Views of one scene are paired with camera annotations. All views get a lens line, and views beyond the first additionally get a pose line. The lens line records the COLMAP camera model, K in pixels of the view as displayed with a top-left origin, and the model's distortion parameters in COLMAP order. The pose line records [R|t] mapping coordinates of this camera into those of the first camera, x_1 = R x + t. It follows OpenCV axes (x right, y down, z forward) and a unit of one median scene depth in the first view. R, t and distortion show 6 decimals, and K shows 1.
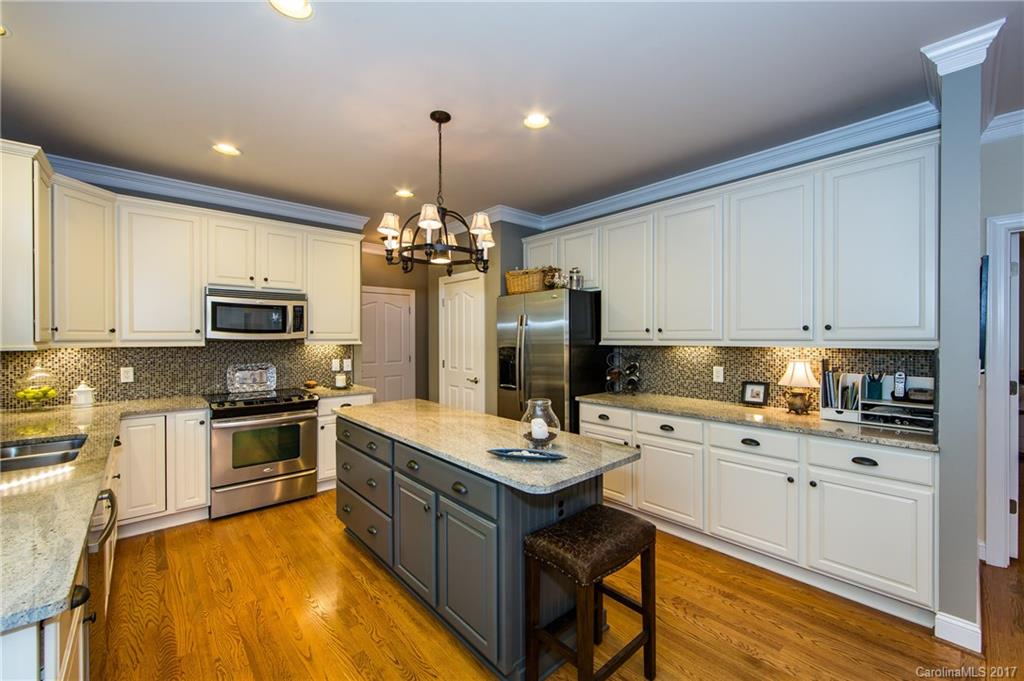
lens RADIAL K [[405.5, 0, 510.1], [0, 405.5, 339.0], [0, 0, 1]] dist [-0.002886, -0.000742]
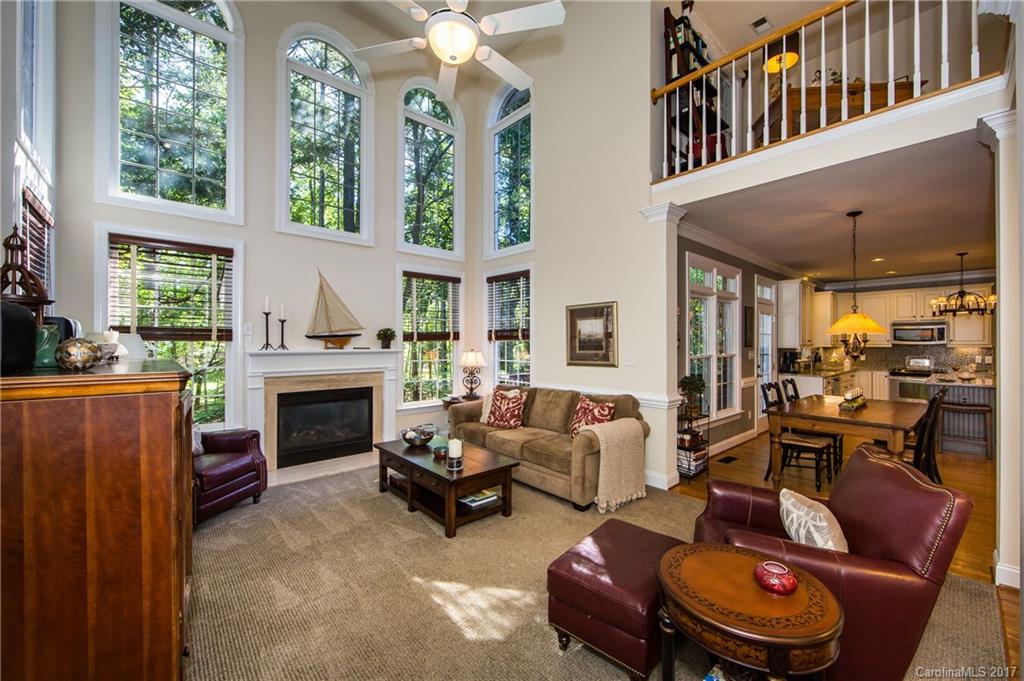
lens RADIAL K [[405.5, 0, 513.4], [0, 405.5, 340.5], [0, 0, 1]] dist [-0.002886, -0.000742]
pose [[-0.006157, -0.006823, -0.999958, 1.689236], [-0.003548, 0.999971, -0.006802, 0.003944], [0.999975, 0.003506, -0.006181, -1.253841]]
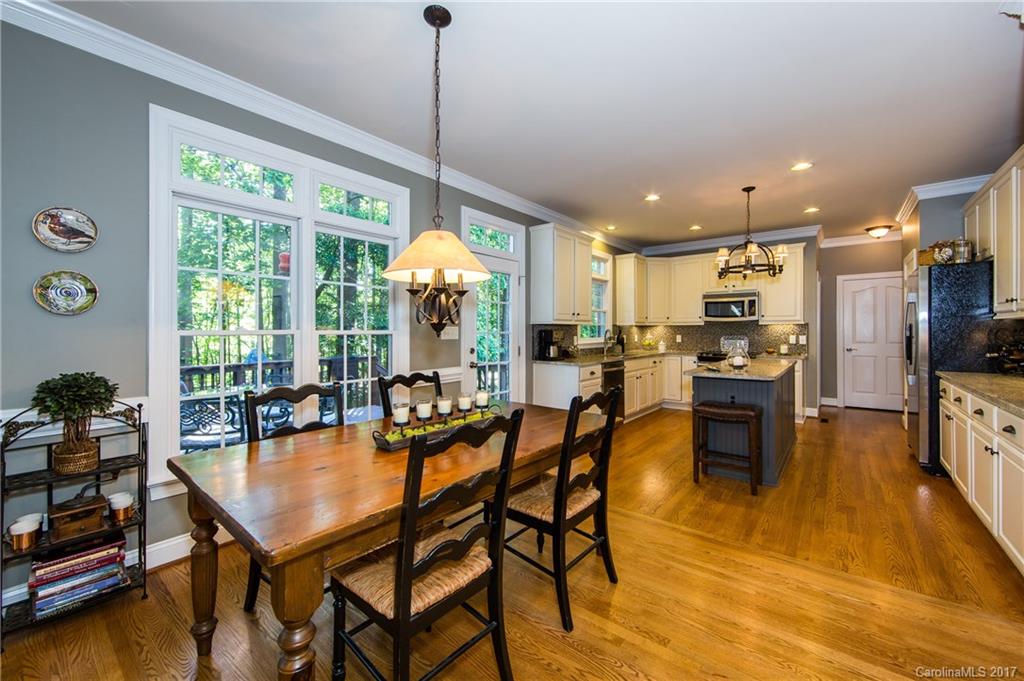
lens RADIAL K [[405.5, 0, 516.7], [0, 405.5, 329.9], [0, 0, 1]] dist [-0.002886, -0.000742]
pose [[0.156724, -0.002237, -0.987640, 1.029018], [-0.002826, 0.999992, -0.002713, 0.049476], [0.987638, 0.003216, 0.156716, -0.189044]]
